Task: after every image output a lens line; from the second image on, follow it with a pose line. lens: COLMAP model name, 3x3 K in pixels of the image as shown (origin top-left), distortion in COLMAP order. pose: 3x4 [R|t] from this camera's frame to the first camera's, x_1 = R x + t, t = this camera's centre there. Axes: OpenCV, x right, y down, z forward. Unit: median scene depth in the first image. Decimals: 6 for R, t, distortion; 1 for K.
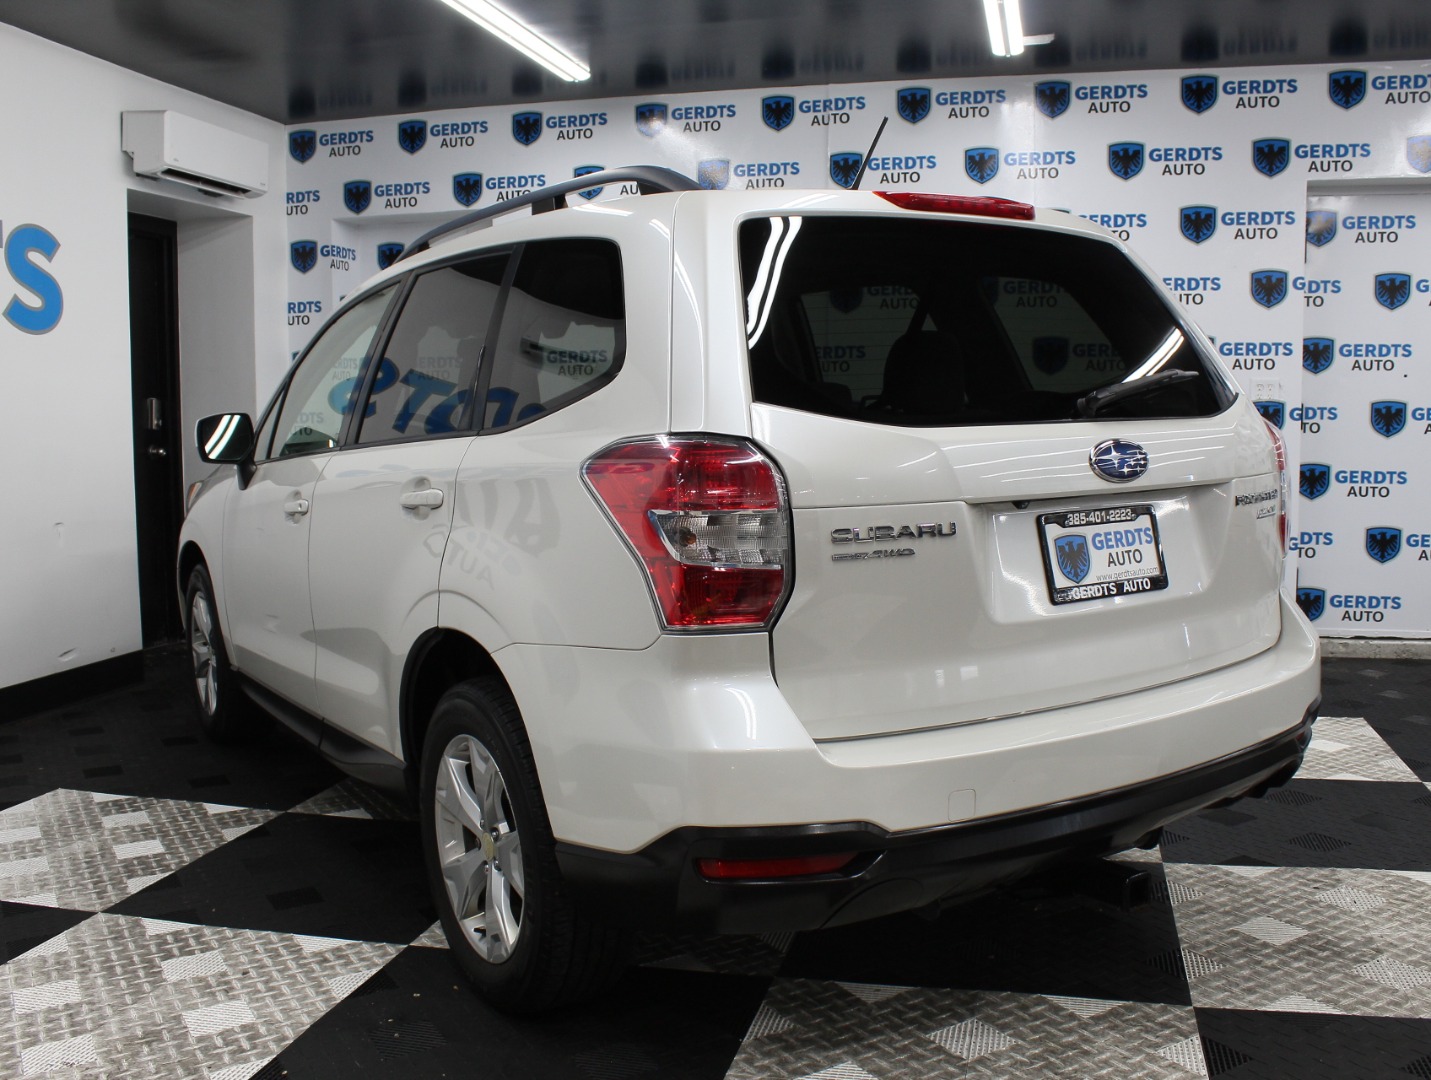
lens RADIAL K [[1372.8, 0, 715.5], [0, 1372.8, 540.0], [0, 0, 1]] dist [-0.107053, 0.016909]
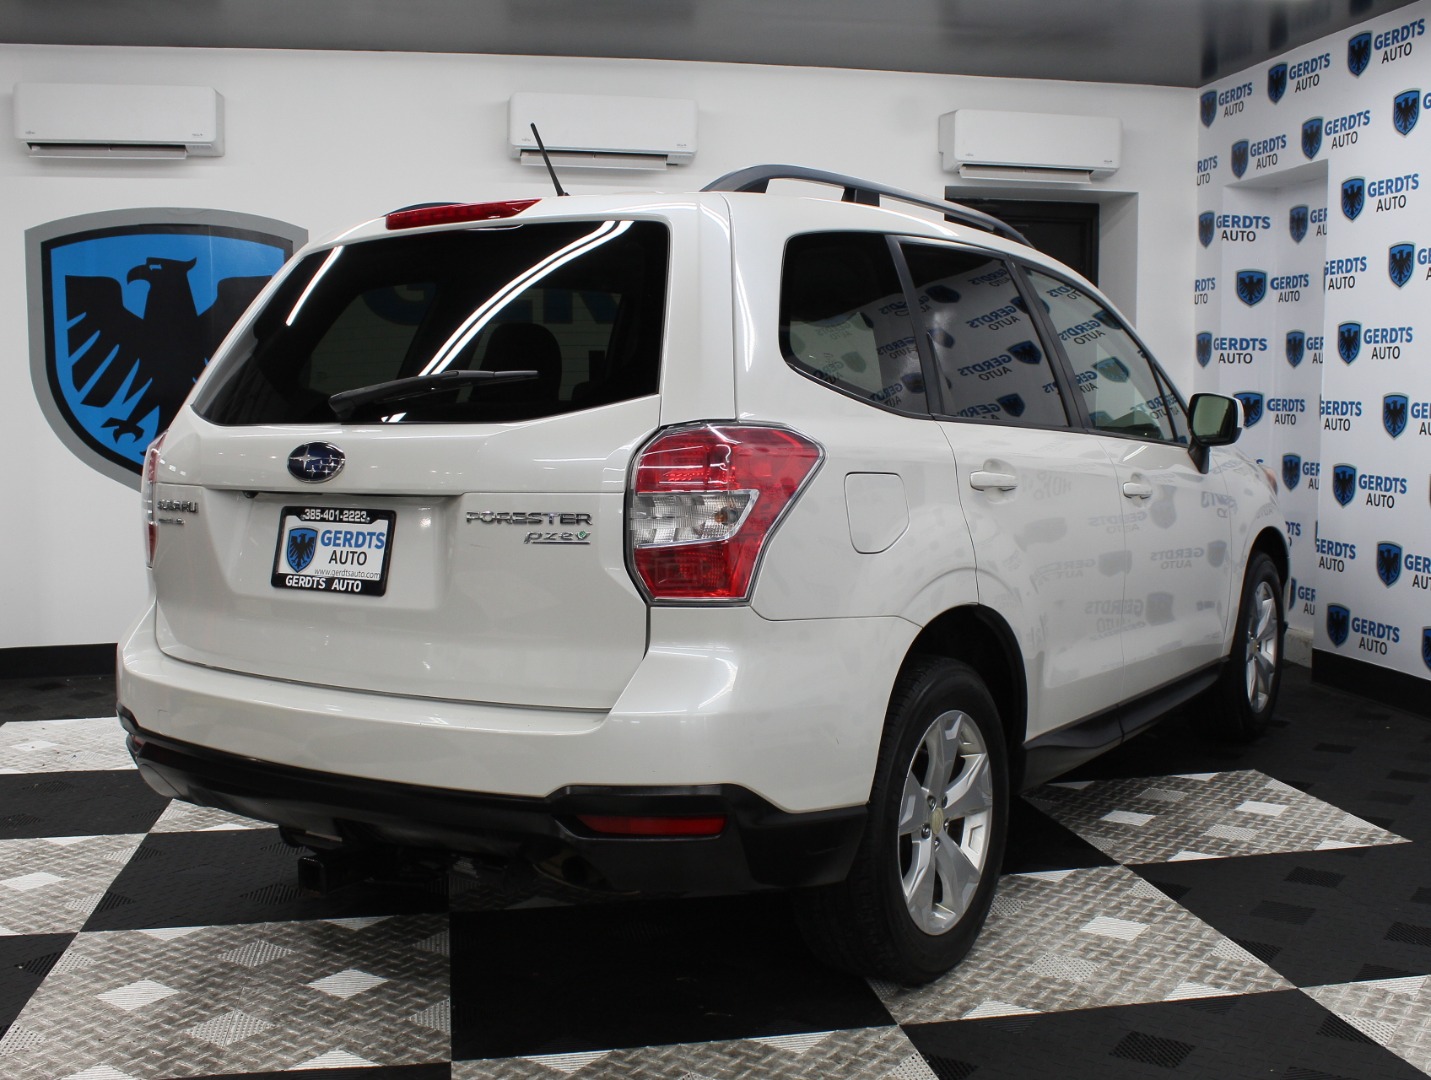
lens RADIAL K [[1586.3, 0, 715.5], [0, 1586.3, 540.0], [0, 0, 1]] dist [-0.189684, 0.230403]
pose [[0.392365, 0.095943, -0.914792, 1.466244], [-0.091692, 0.993671, 0.064887, -0.100663], [0.915228, 0.058420, 0.398679, 0.767525]]
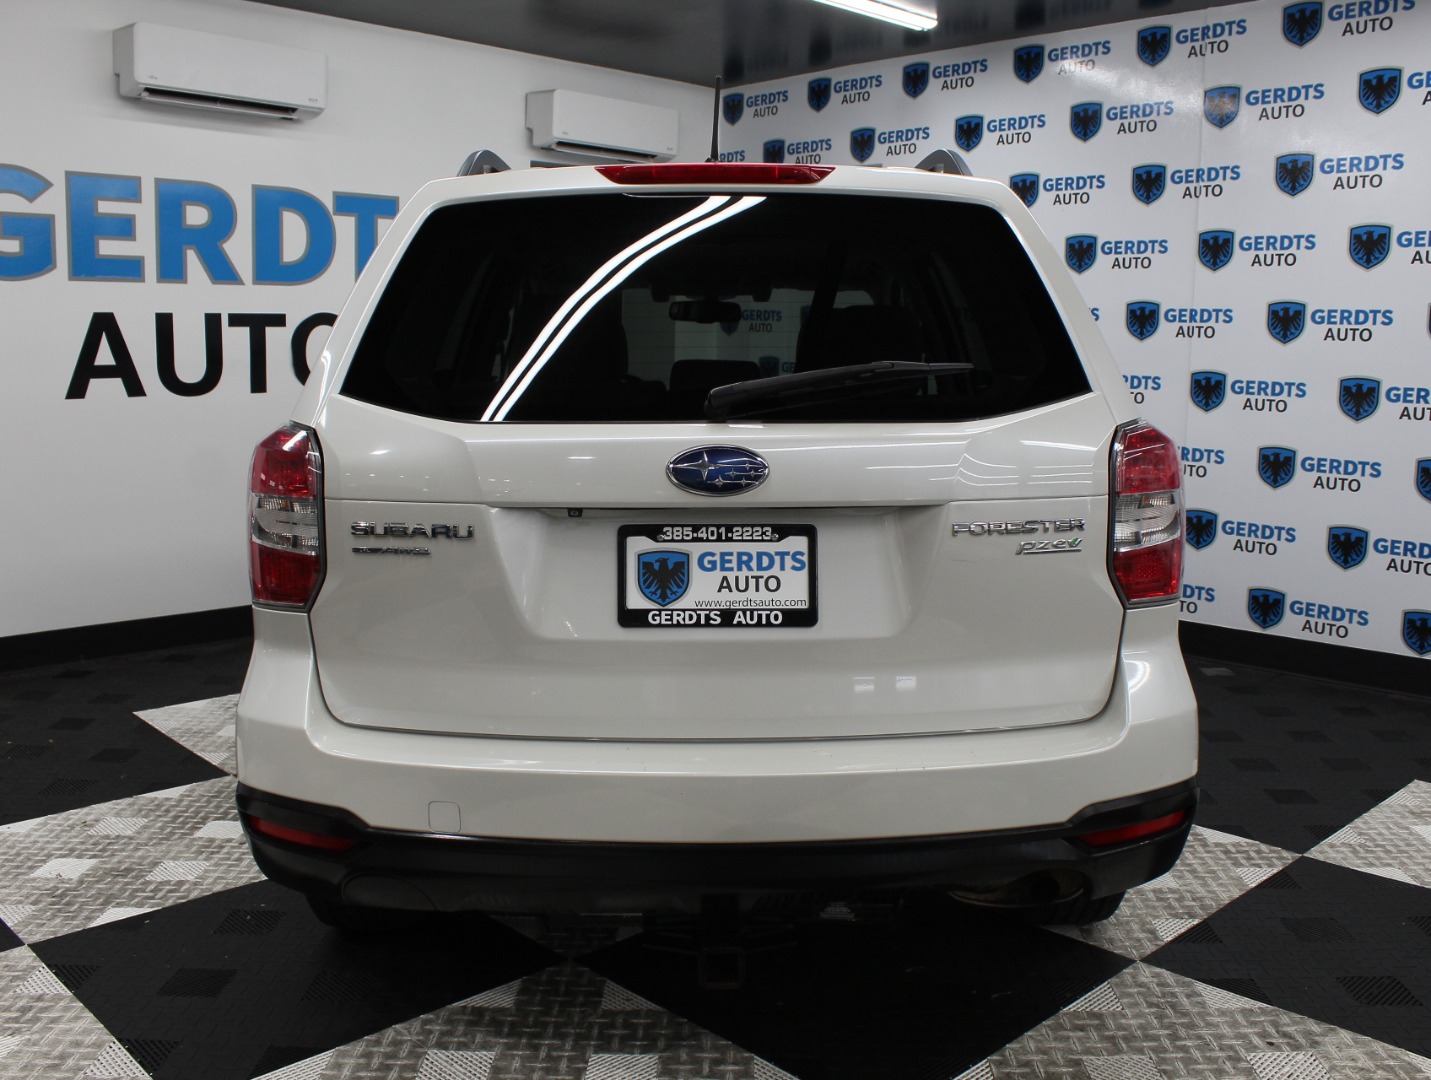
lens RADIAL K [[1354.4, 0, 715.5], [0, 1354.4, 540.0], [0, 0, 1]] dist [-0.159289, 0.149099]
pose [[0.842050, 0.099257, -0.530189, 0.717873], [-0.074339, 0.994899, 0.068191, -0.069390], [0.534253, -0.018006, 0.845133, 0.267637]]
